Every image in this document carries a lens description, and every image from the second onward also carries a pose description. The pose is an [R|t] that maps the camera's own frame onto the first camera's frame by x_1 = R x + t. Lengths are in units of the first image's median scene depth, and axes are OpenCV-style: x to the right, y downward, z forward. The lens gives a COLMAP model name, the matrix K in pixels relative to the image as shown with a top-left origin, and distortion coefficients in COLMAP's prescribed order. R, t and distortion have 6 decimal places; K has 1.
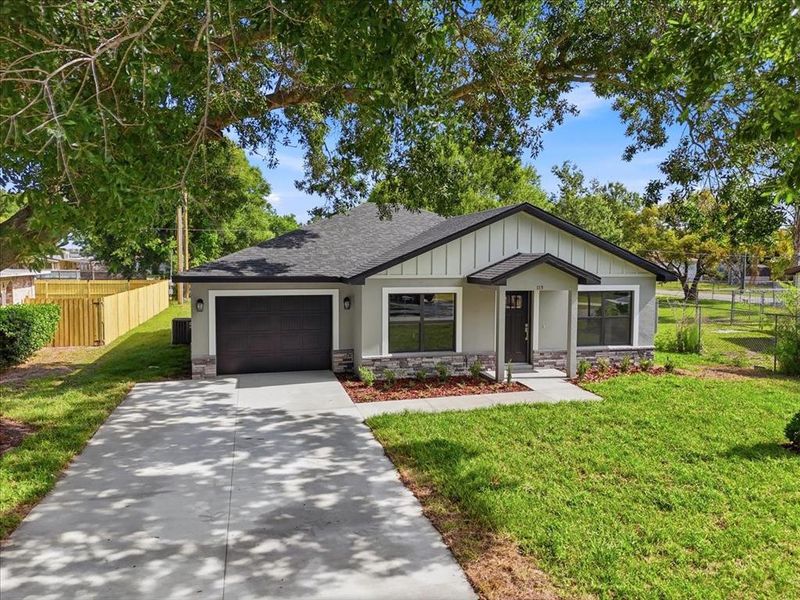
lens RADIAL K [[590.1, 0, 401.3], [0, 590.1, 298.6], [0, 0, 1]] dist [0.056561, -0.046594]
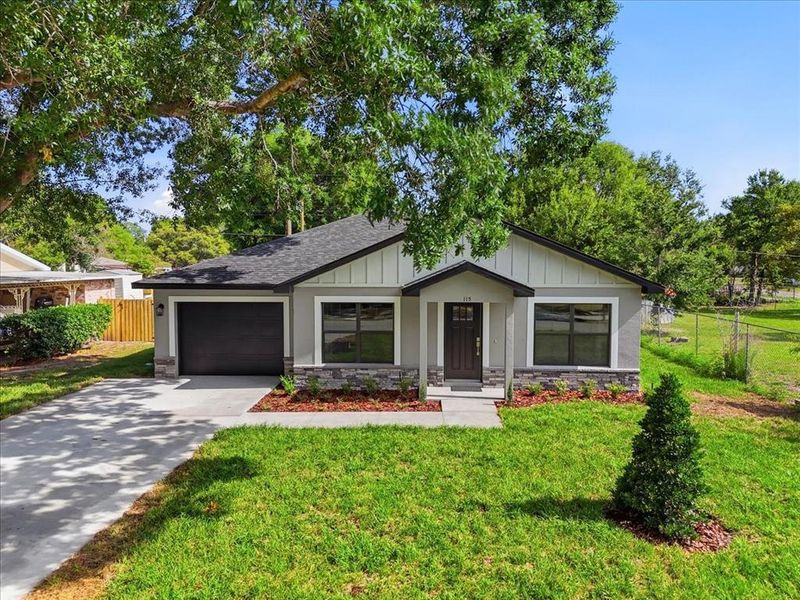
lens RADIAL K [[590.1, 0, 400.6], [0, 590.1, 295.5], [0, 0, 1]] dist [0.056561, -0.046594]
pose [[0.952587, 0.015773, -0.303858, 0.394972], [-0.017546, 0.999841, -0.003105, -0.018724], [0.303761, 0.008289, 0.952712, 0.096322]]
